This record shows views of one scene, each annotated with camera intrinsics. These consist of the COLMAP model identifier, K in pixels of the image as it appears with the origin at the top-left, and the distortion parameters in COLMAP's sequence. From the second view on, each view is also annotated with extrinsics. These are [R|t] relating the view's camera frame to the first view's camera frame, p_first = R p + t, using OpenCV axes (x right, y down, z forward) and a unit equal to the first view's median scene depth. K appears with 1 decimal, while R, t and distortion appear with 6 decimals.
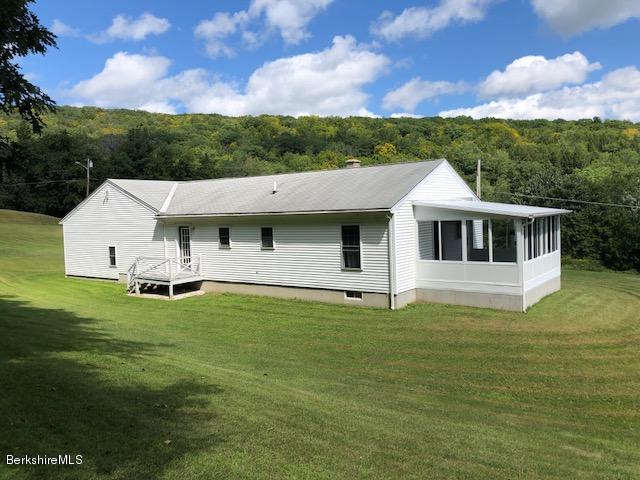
lens RADIAL K [[522.2, 0, 319.9], [0, 522.2, 240.3], [0, 0, 1]] dist [0.019525, -0.032775]
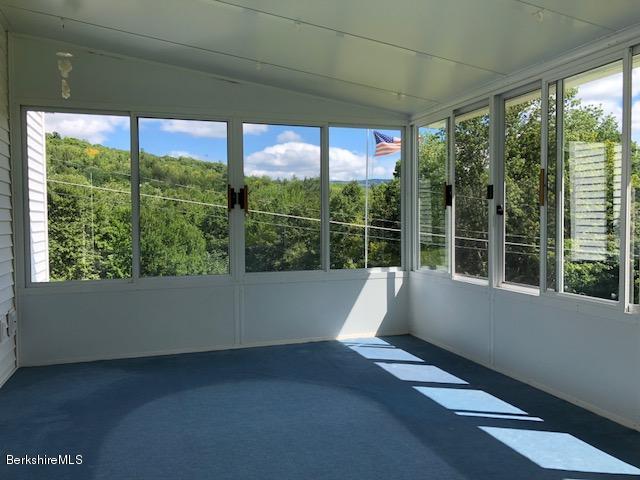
lens RADIAL K [[522.2, 0, 319.9], [0, 522.2, 240.1], [0, 0, 1]] dist [0.019525, -0.032775]
pose [[0.587013, -0.005979, 0.809556, 0.072074], [0.026700, 0.999572, -0.011978, -0.008010], [-0.809137, 0.028646, 0.586921, 0.235997]]
